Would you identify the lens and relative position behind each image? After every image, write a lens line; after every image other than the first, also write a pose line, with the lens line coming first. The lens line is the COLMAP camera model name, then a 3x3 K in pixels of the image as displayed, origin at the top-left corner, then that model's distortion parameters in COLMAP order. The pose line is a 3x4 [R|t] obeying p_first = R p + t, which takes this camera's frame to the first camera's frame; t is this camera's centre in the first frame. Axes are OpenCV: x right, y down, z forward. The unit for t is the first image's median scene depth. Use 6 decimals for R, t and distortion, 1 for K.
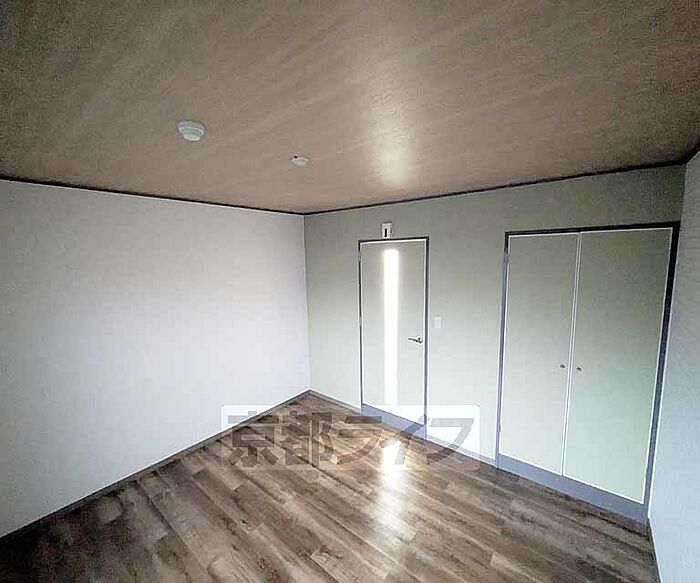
lens RADIAL K [[295.0, 0, 360.1], [0, 295.0, 292.5], [0, 0, 1]] dist [0.007764, 0.000320]
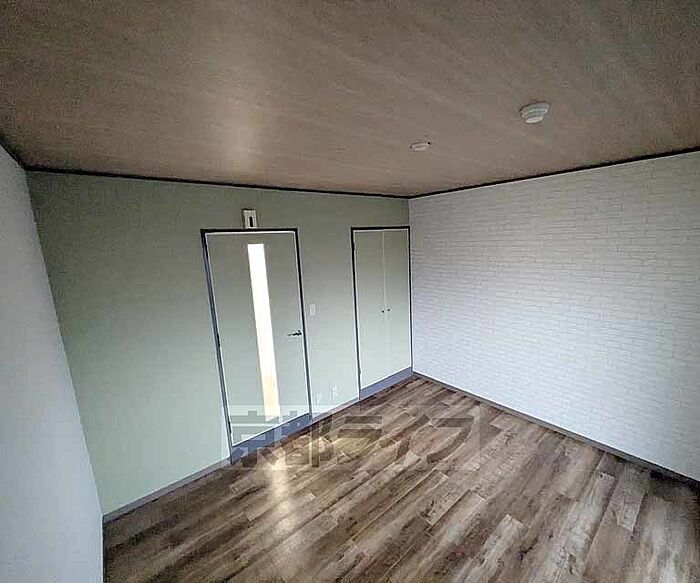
lens RADIAL K [[293.3, 0, 356.1], [0, 293.3, 289.9], [0, 0, 1]] dist [0.003066, 0.000102]
pose [[0.245169, -0.153844, 0.957196, -0.822762], [0.168376, 0.979081, 0.114235, -0.072023], [-0.954747, 0.133162, 0.265944, 0.645933]]
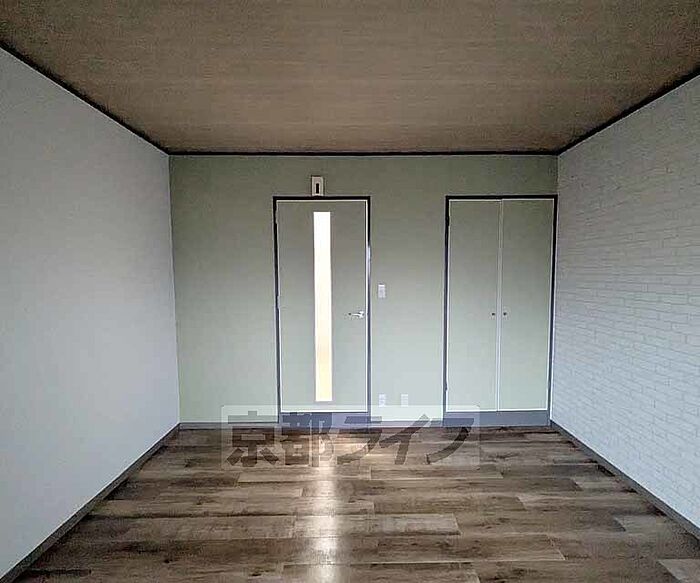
lens RADIAL K [[293.3, 0, 356.1], [0, 293.3, 289.9], [0, 0, 1]] dist [0.003066, 0.000102]
pose [[0.791757, -0.023261, 0.610393, -0.417108], [0.070507, 0.996076, -0.053498, 0.166199], [-0.606753, 0.085395, 0.790290, 0.379931]]
